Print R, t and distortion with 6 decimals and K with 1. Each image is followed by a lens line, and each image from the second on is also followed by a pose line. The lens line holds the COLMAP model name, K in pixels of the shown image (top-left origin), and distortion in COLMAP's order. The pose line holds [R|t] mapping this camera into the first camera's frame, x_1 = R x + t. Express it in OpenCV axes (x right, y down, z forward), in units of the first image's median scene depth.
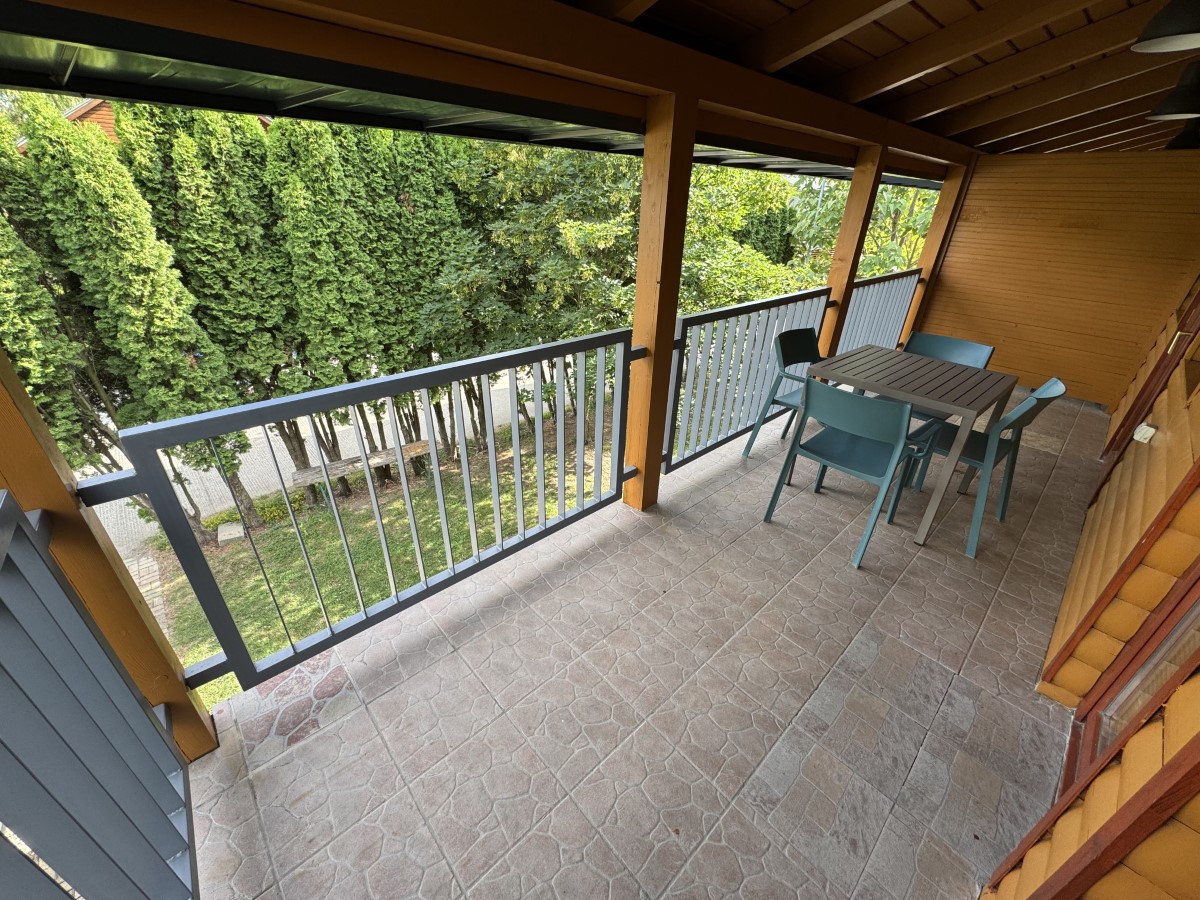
lens RADIAL K [[477.4, 0, 600.0], [0, 477.4, 450.0], [0, 0, 1]] dist [-0.002846, -0.000163]
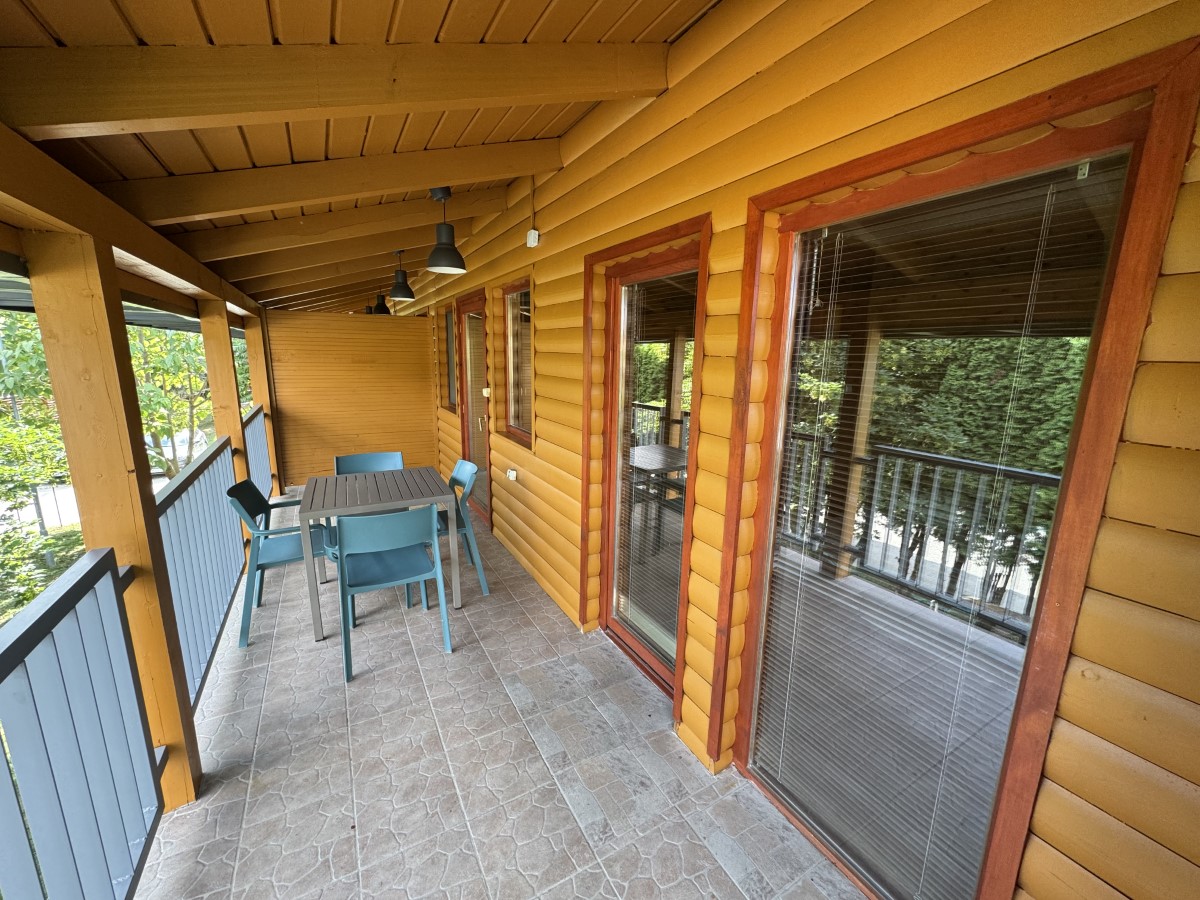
lens RADIAL K [[477.4, 0, 600.0], [0, 477.4, 450.0], [0, 0, 1]] dist [-0.002846, -0.000163]
pose [[0.226881, -0.218776, 0.949032, -0.338869], [0.447068, 0.889106, 0.098084, -0.128491], [-0.865249, 0.402028, 0.299529, 0.171541]]
